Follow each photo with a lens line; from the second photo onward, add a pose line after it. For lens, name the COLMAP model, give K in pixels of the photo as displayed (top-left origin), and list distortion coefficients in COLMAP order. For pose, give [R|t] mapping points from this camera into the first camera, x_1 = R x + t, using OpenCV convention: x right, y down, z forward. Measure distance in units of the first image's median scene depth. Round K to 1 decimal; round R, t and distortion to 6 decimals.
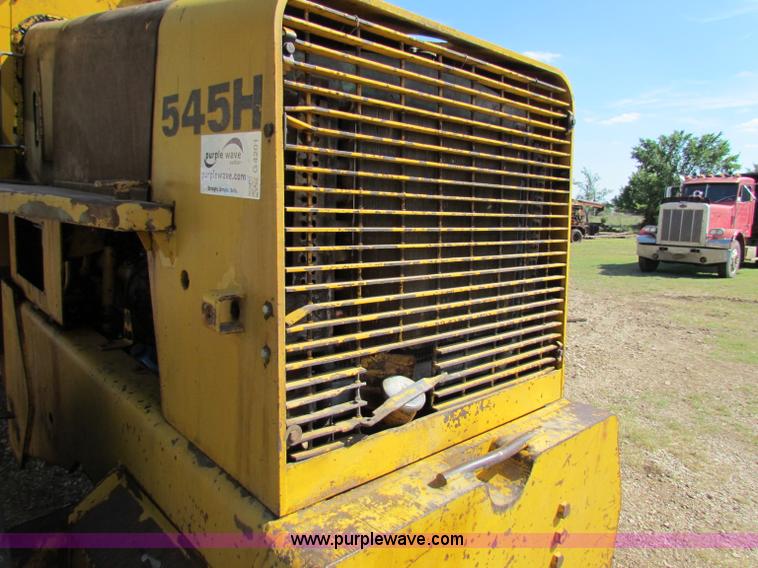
lens RADIAL K [[570.3, 0, 400.2], [0, 570.3, 277.5], [0, 0, 1]] dist [0.002564, 0.000303]
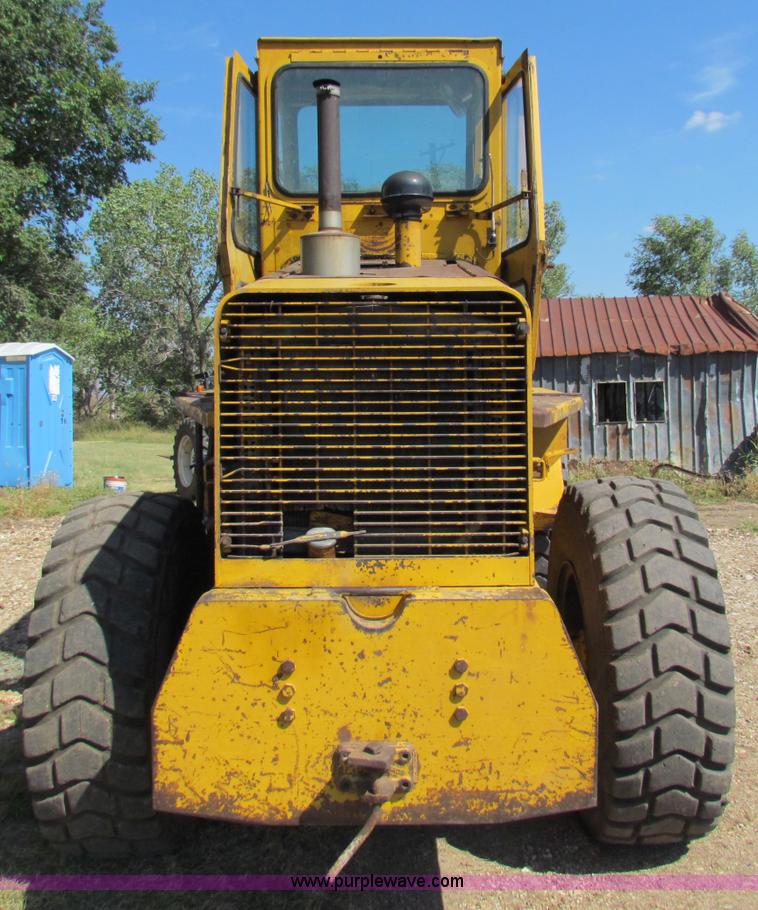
lens RADIAL K [[960.9, 0, 381.3], [0, 960.9, 379.6], [0, 0, 1]] dist [-0.040284, 0.020700]
pose [[0.705652, -0.042141, -0.707304, 1.968000], [-0.056001, 0.991790, -0.114962, 0.080802], [0.706342, 0.120733, 0.697499, -0.681570]]
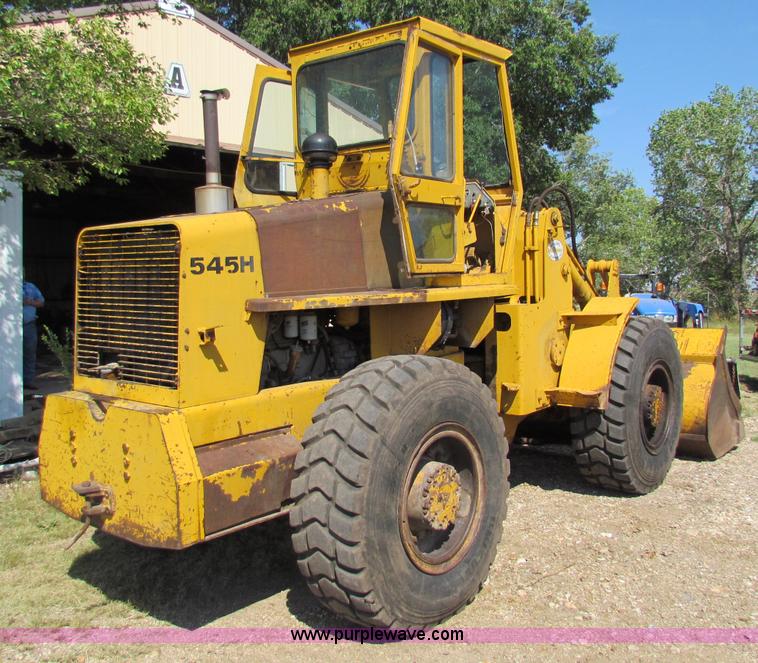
lens RADIAL K [[796.0, 0, 377.9], [0, 796.0, 282.6], [0, 0, 1]] dist [-0.068752, 0.002752]
pose [[0.093501, -0.033583, -0.995053, 3.872093], [-0.117542, 0.992069, -0.044528, -0.171561], [0.988656, 0.121124, 0.088812, 1.938833]]
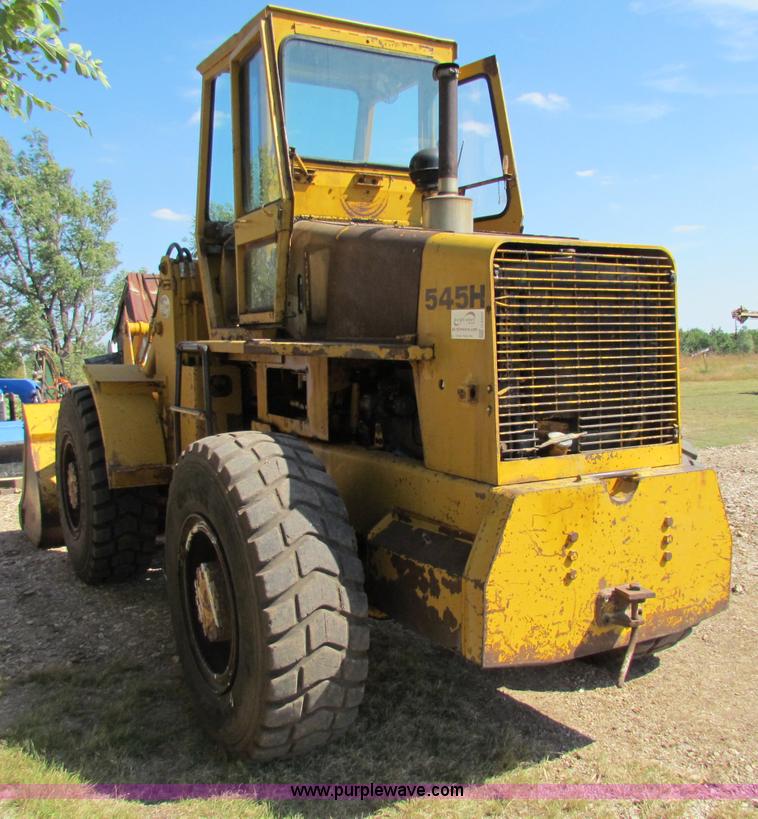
lens RADIAL K [[893.7, 0, 380.8], [0, 893.7, 427.0], [0, 0, 1]] dist [-0.041477, 0.016574]
pose [[0.960173, -0.036626, -0.276997, 0.264930], [0.025093, 0.998669, -0.045069, 0.294380], [0.278279, 0.036324, 0.959813, -2.044609]]
